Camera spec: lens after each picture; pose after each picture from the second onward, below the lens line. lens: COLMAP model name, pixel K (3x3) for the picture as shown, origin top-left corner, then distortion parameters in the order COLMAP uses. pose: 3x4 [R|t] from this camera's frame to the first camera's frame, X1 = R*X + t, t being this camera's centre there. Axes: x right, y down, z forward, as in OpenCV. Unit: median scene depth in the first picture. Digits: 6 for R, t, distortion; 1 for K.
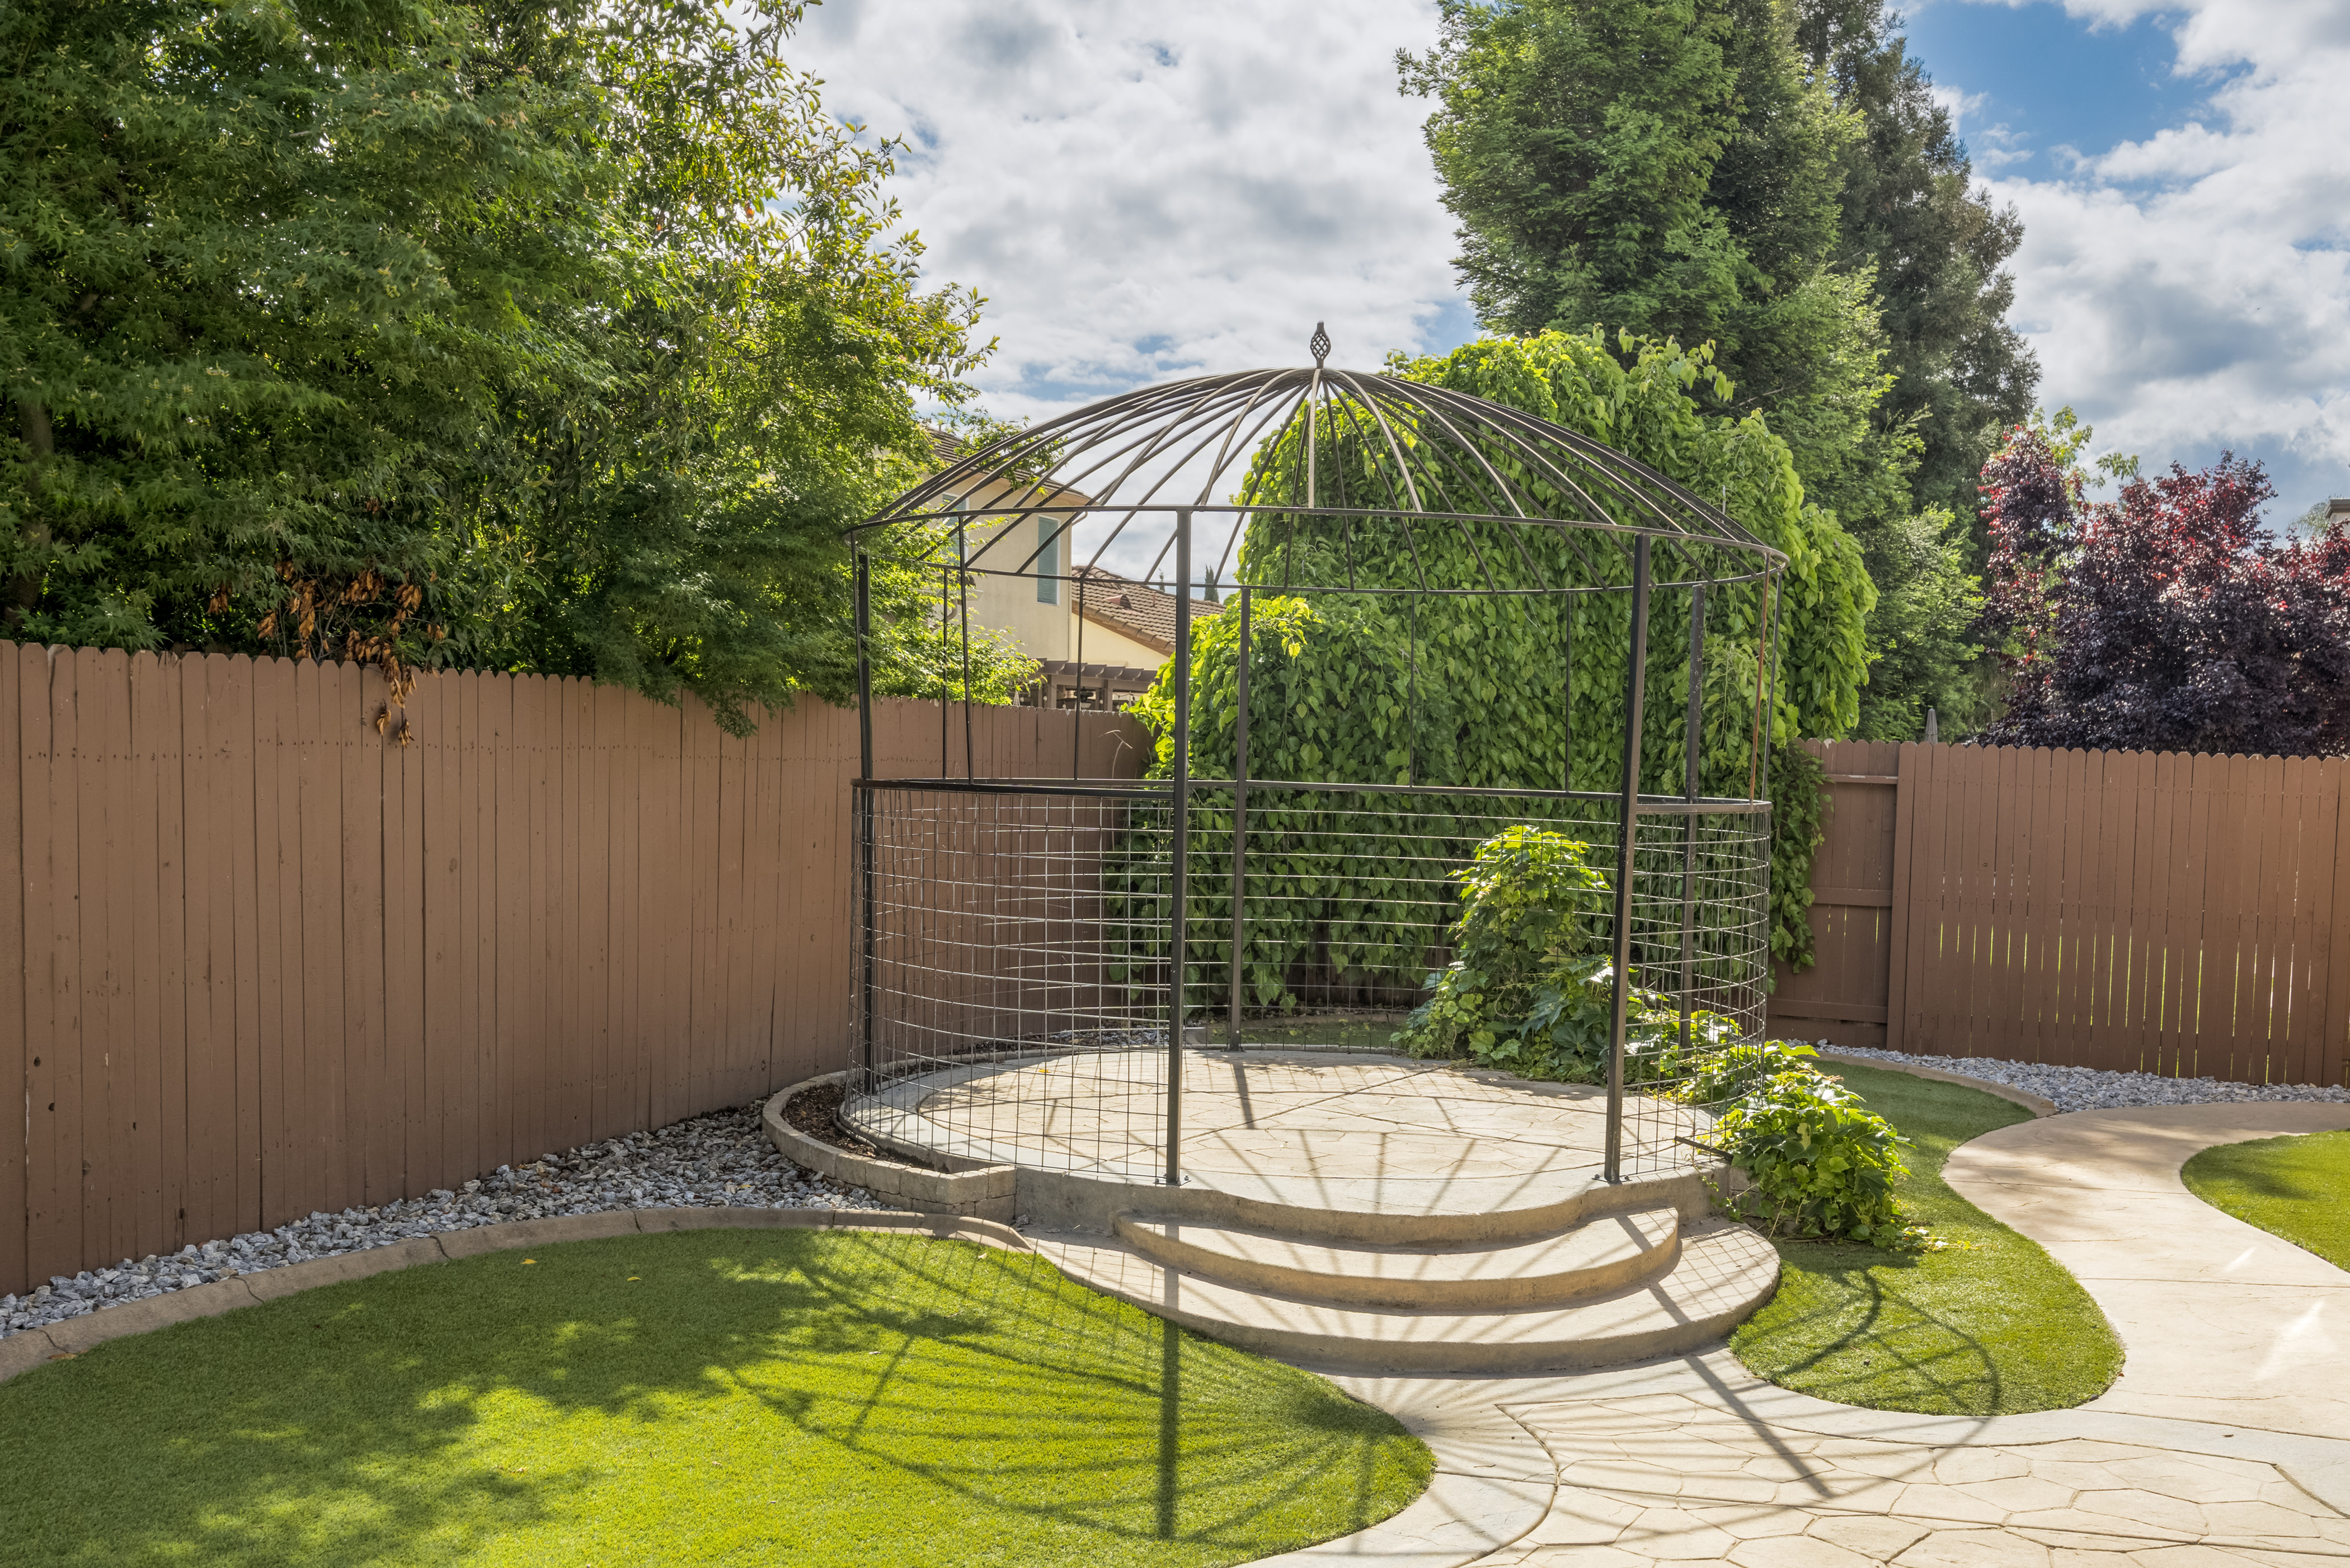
lens RADIAL K [[2389.4, 0, 1174.3], [0, 2389.4, 790.6], [0, 0, 1]] dist [-0.019131, 0.000000]
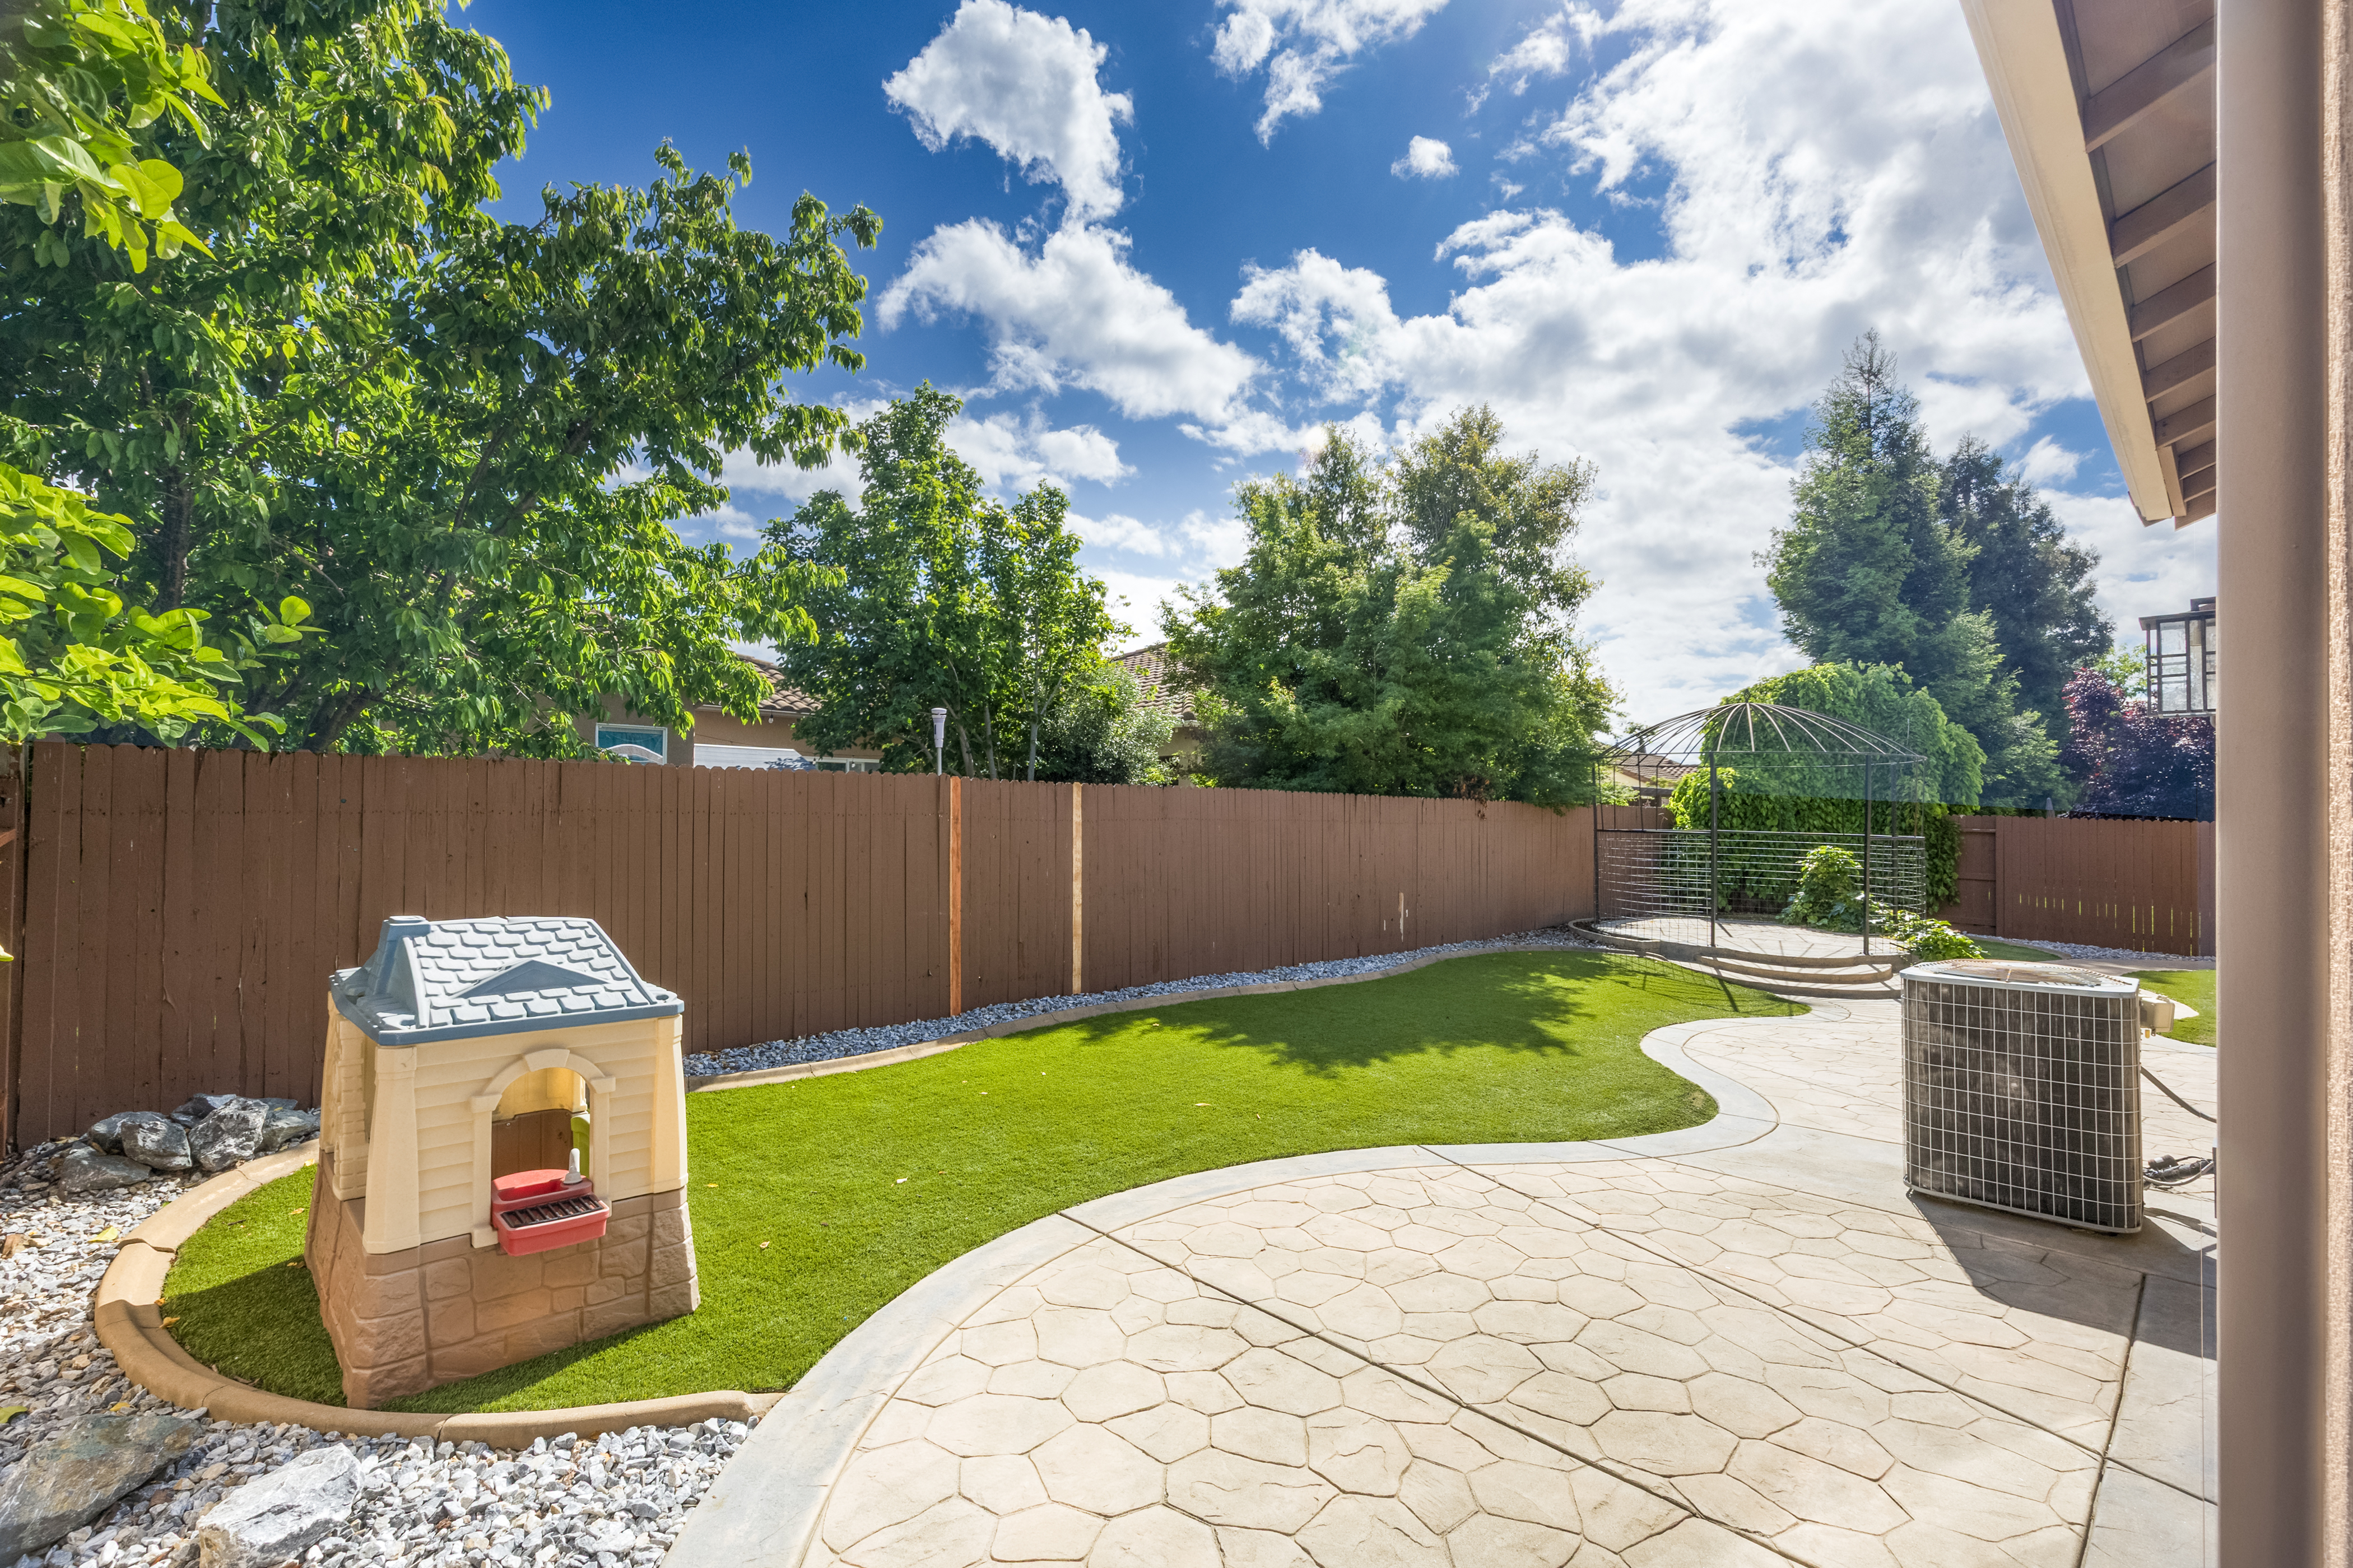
lens RADIAL K [[973.5, 0, 1179.1], [0, 973.5, 767.1], [0, 0, 1]] dist [0.001701, 0.000218]
pose [[0.908226, -0.026334, -0.417650, -0.062744], [-0.003153, 0.997559, -0.069755, 0.003729], [0.418467, 0.064670, 0.905927, -0.363410]]
